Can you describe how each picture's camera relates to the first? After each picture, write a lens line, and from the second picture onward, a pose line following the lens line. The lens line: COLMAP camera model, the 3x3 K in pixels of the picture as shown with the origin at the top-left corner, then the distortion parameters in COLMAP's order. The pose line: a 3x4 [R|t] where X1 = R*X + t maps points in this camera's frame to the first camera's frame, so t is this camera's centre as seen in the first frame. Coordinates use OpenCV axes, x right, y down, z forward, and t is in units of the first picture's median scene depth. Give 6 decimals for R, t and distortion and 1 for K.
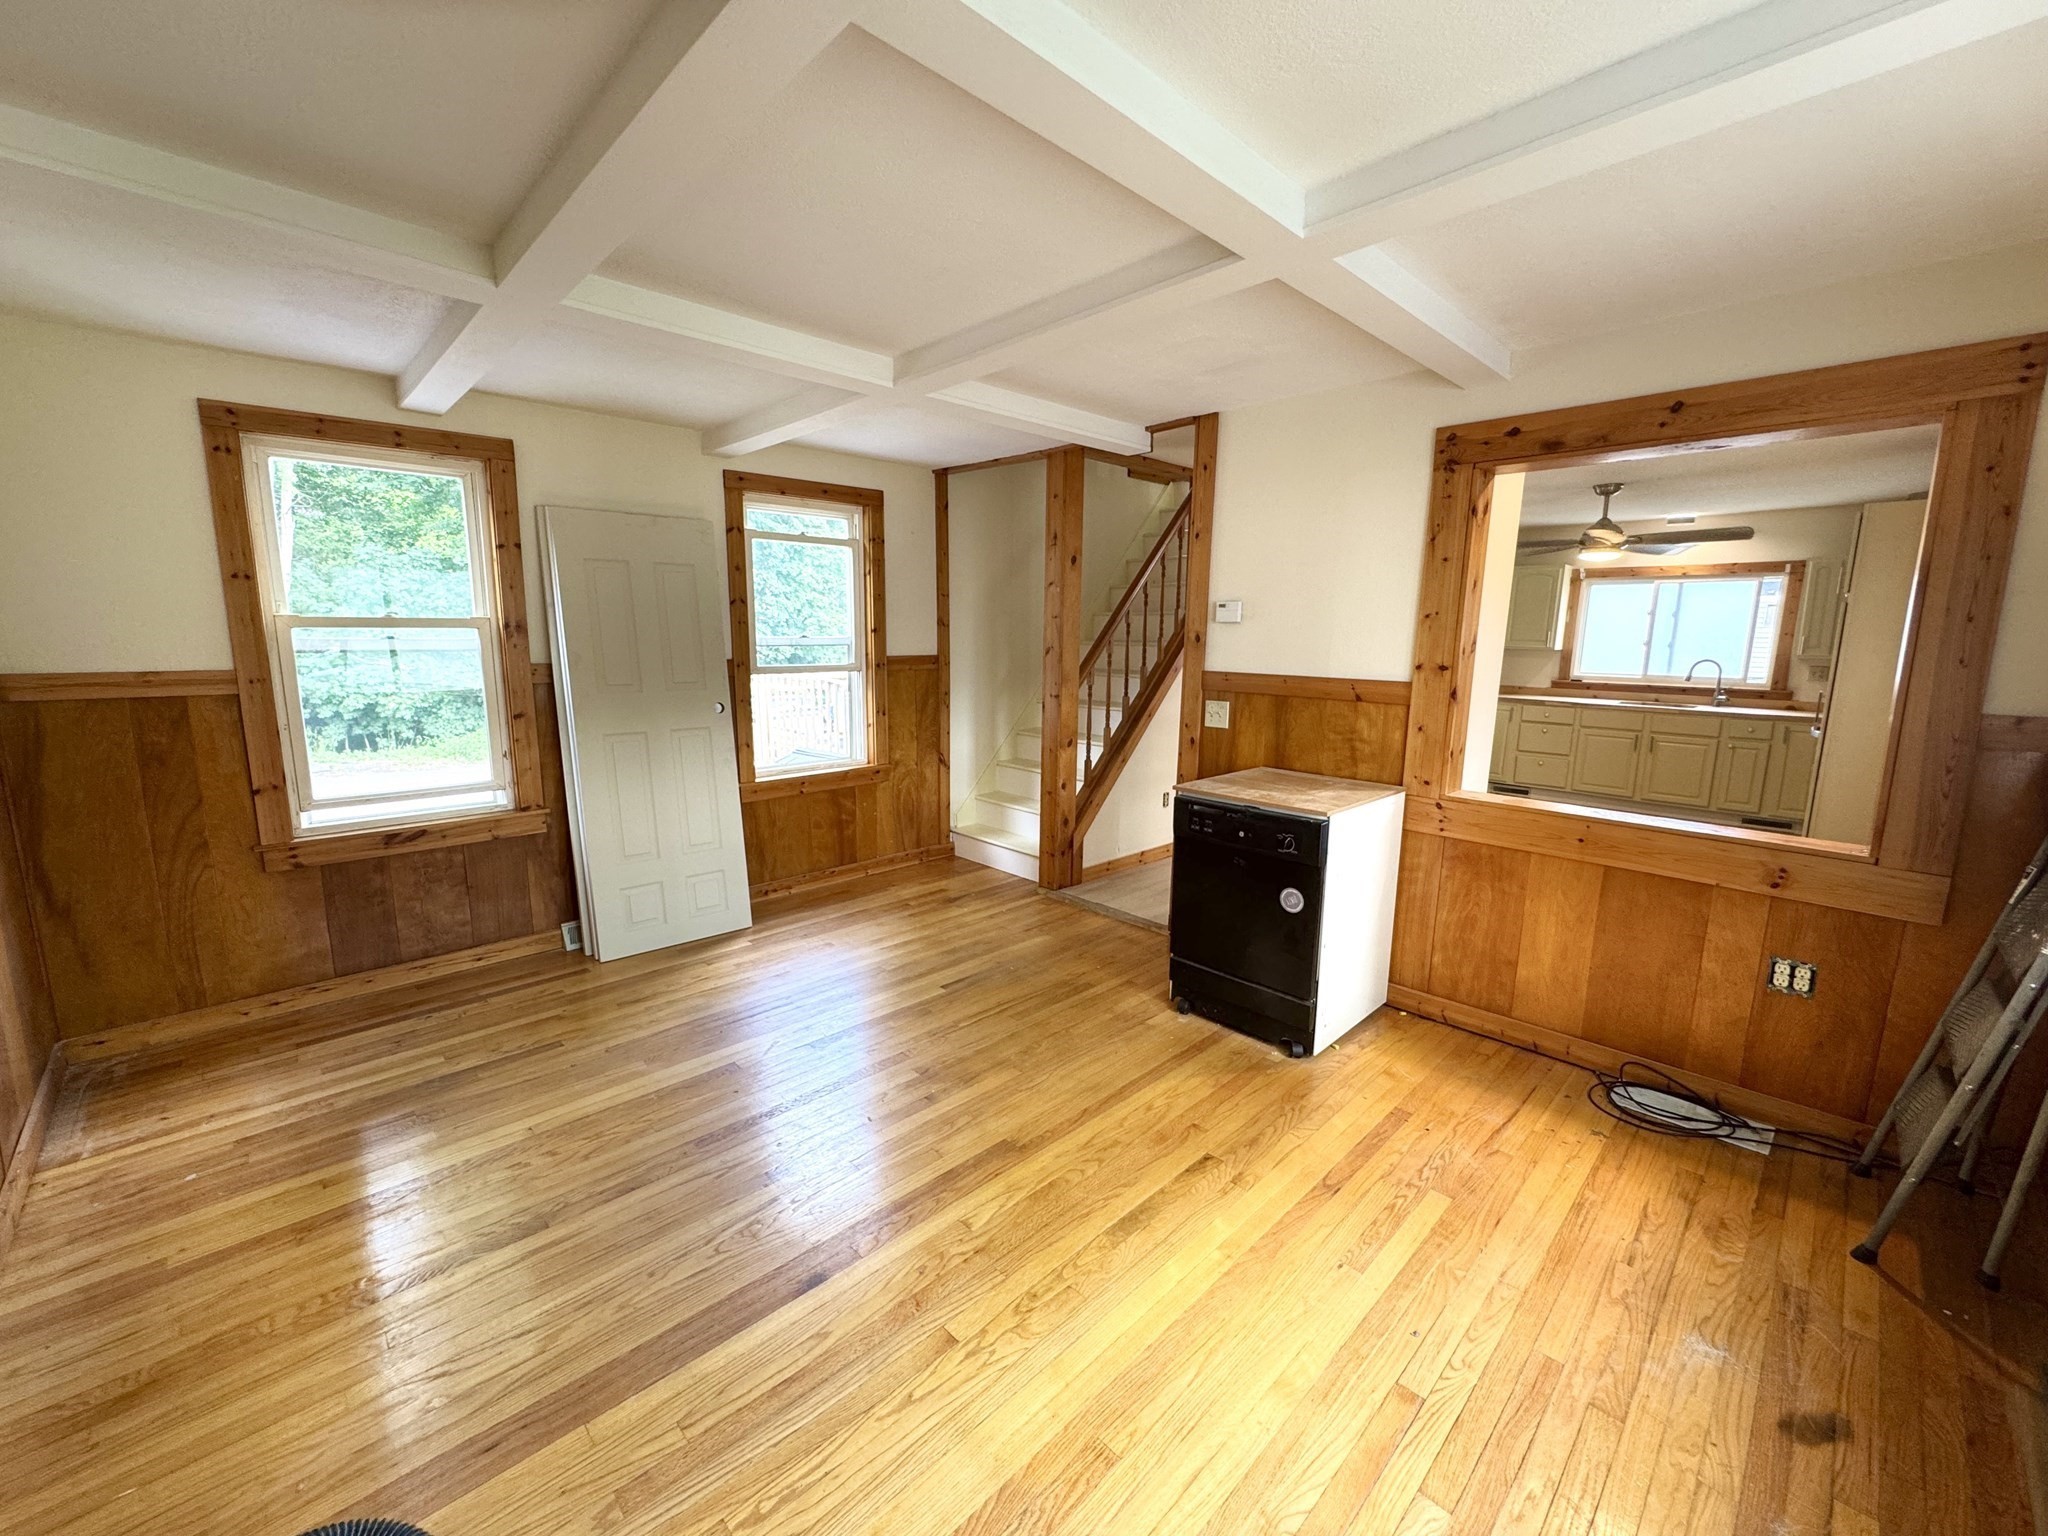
lens RADIAL K [[822.6, 0, 1024.0], [0, 822.6, 768.0], [0, 0, 1]] dist [-0.001965, -0.000503]
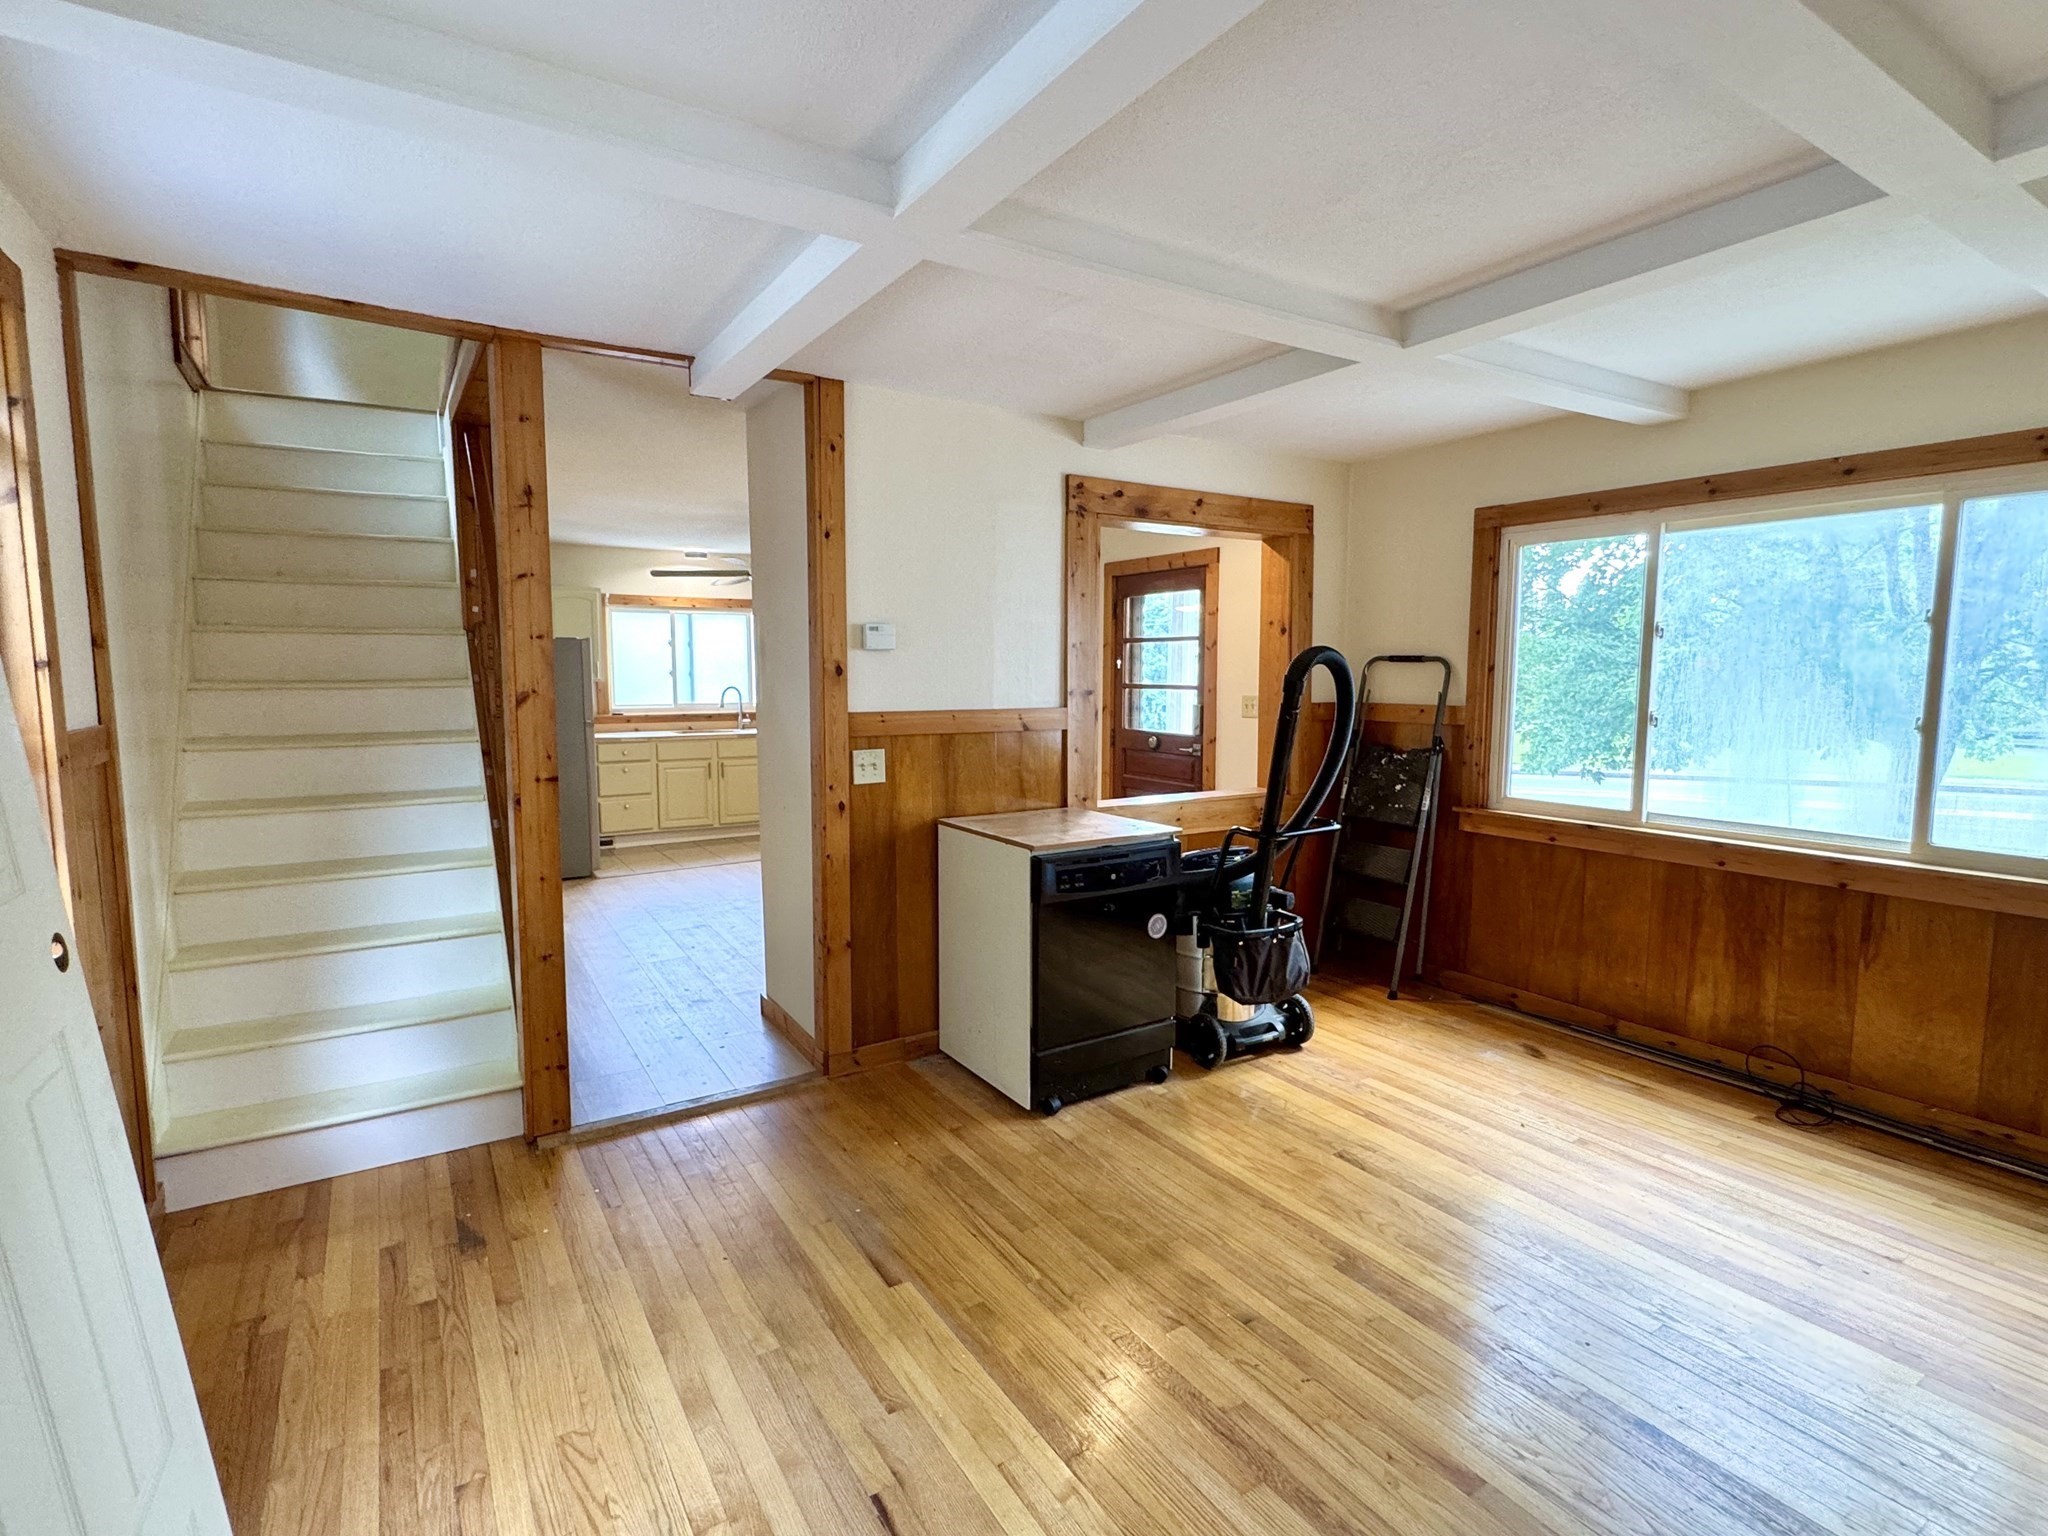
lens RADIAL K [[994.2, 0, 1024.0], [0, 994.2, 768.0], [0, 0, 1]] dist [-0.001863, -0.000058]
pose [[0.196796, -0.107830, 0.974497, -0.507140], [0.164905, 0.983414, 0.075515, -0.085909], [-0.966477, 0.145838, 0.211313, 0.511473]]
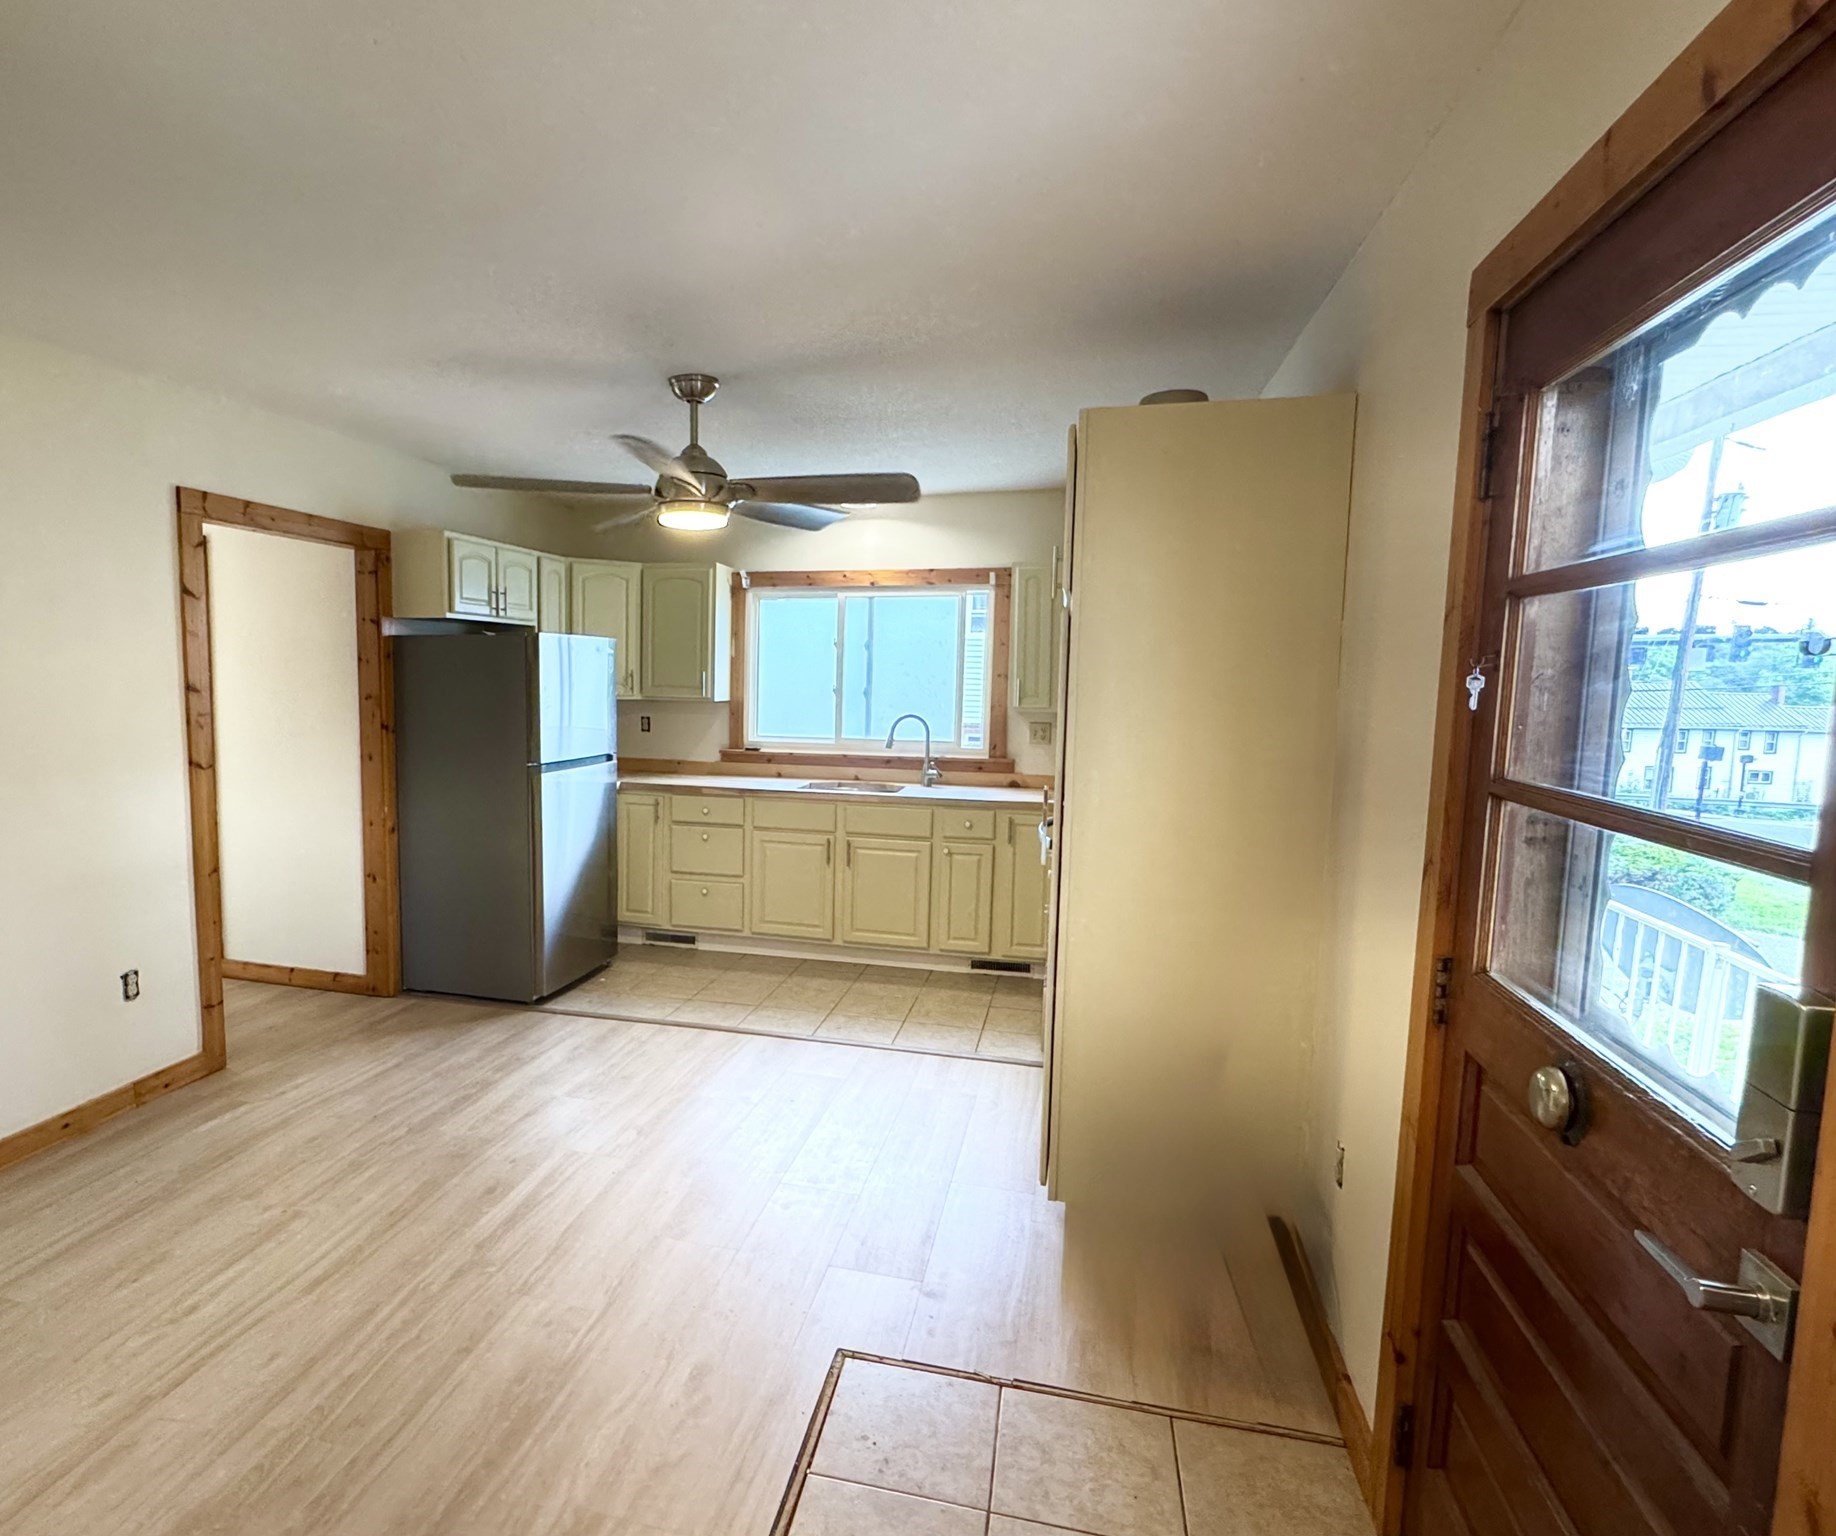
lens RADIAL K [[1023.4, 0, 791.8], [0, 1023.4, 790.4], [0, 0, 1]] dist [-0.000702, -0.000086]
pose [[0.862807, -0.057705, 0.502229, 0.470669], [0.082979, 0.996155, -0.028099, -0.078907], [-0.498677, 0.065919, 0.864278, 0.484475]]
